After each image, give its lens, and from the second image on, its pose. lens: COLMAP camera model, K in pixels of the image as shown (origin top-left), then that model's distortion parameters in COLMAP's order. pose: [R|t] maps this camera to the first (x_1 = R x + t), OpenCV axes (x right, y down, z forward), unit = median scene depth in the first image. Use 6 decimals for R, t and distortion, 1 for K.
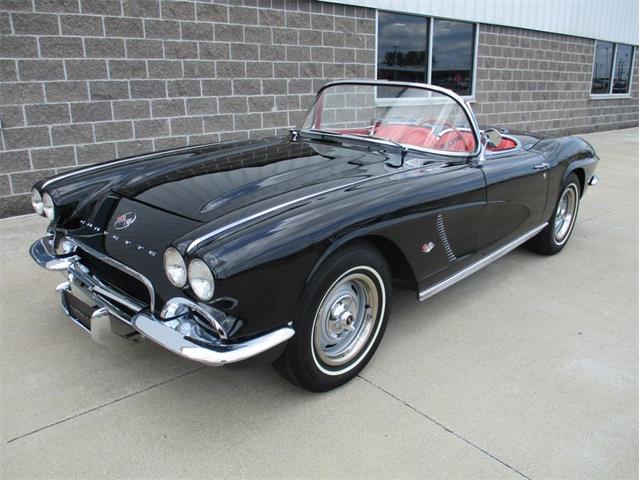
lens RADIAL K [[535.7, 0, 321.8], [0, 535.7, 242.5], [0, 0, 1]] dist [-0.036545, 0.008730]
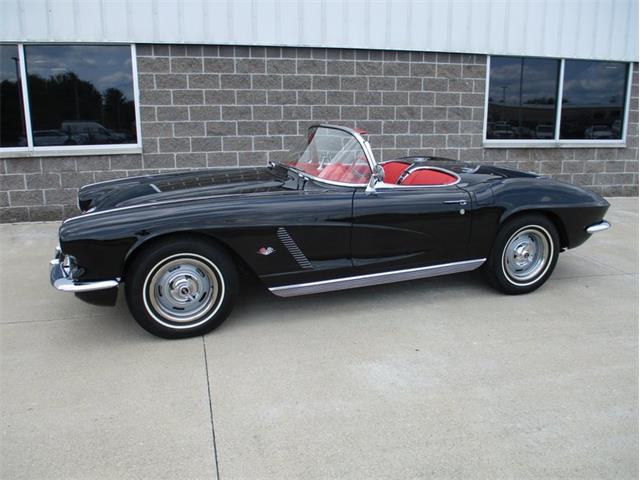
lens RADIAL K [[535.7, 0, 317.2], [0, 535.7, 242.7], [0, 0, 1]] dist [-0.036545, 0.008730]
pose [[0.887918, 0.104756, -0.447914, 0.386671], [-0.135783, 0.990024, -0.037626, 0.009528], [0.439504, 0.094228, 0.893284, -0.045239]]
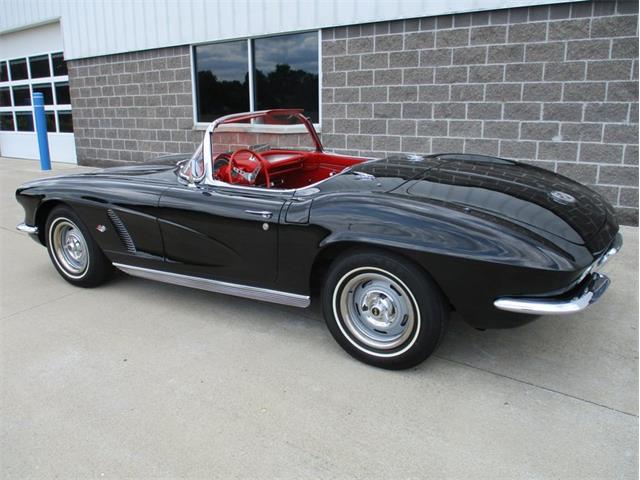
lens RADIAL K [[535.7, 0, 313.5], [0, 535.7, 238.2], [0, 0, 1]] dist [-0.036545, 0.008730]
pose [[0.200157, 0.246812, -0.948167, 0.733253], [-0.277334, 0.942444, 0.186777, -0.170326], [0.939693, 0.225574, 0.257086, 0.520541]]
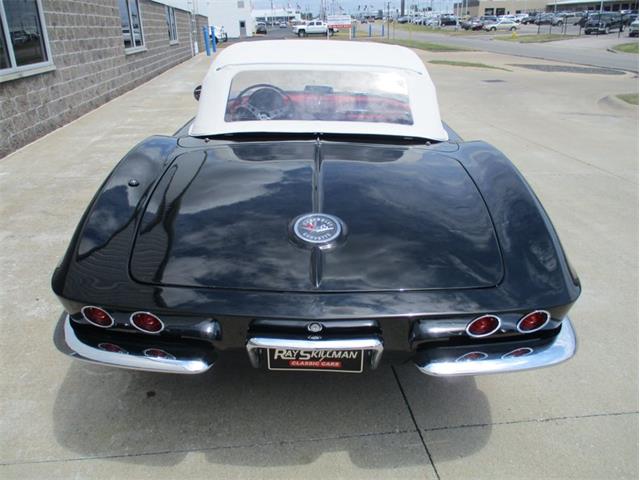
lens RADIAL K [[535.7, 0, 318.8], [0, 535.7, 234.7], [0, 0, 1]] dist [-0.036545, 0.008730]
pose [[0.570075, -0.316246, 0.758290, -0.286196], [0.263853, 0.944531, 0.195556, -0.118227], [-0.778072, 0.088595, 0.621896, 0.317436]]
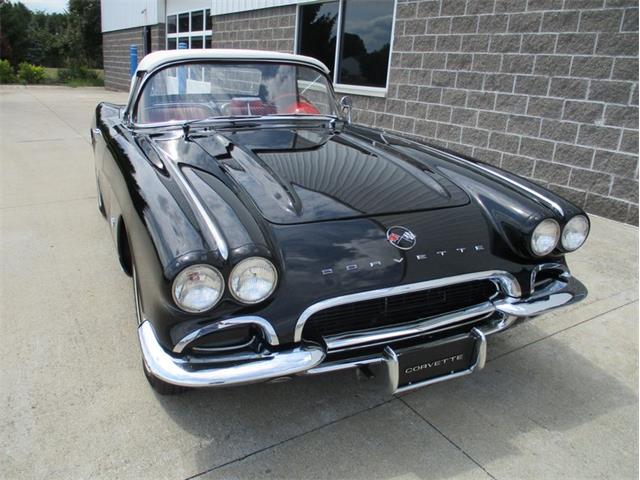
lens RADIAL K [[535.7, 0, 313.7], [0, 535.7, 236.5], [0, 0, 1]] dist [-0.036545, 0.008730]
pose [[-0.161492, 0.289472, -0.943465, 0.777535], [-0.350978, 0.876664, 0.329052, -0.238309], [0.922353, 0.384274, -0.039976, 0.815418]]
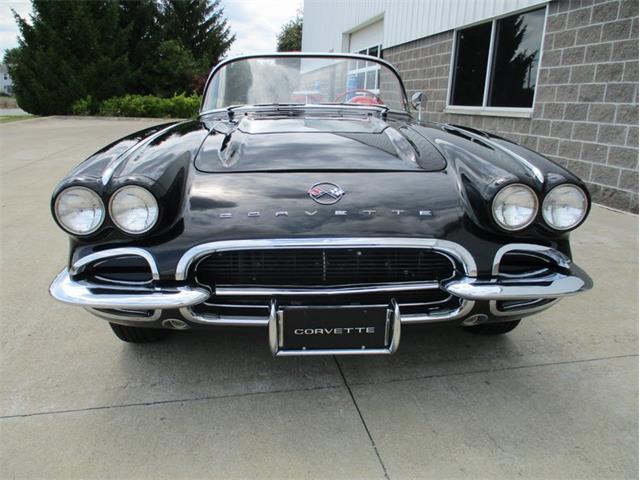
lens RADIAL K [[535.7, 0, 315.1], [0, 535.7, 237.2], [0, 0, 1]] dist [-0.036545, 0.008730]
pose [[-0.502748, 0.190649, -0.843147, 0.723483], [-0.301897, 0.875235, 0.377918, -0.238524], [0.810002, 0.444541, -0.382467, 0.966049]]
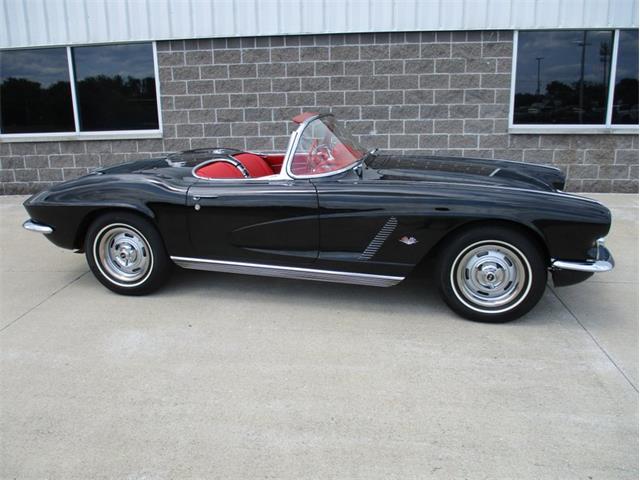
lens RADIAL K [[535.7, 0, 316.5], [0, 535.7, 239.8], [0, 0, 1]] dist [-0.036545, 0.008730]
pose [[0.677919, 0.170265, -0.715148, 0.744304], [-0.200412, 0.978766, 0.043050, -0.061411], [0.707292, 0.114139, 0.697646, 0.182739]]
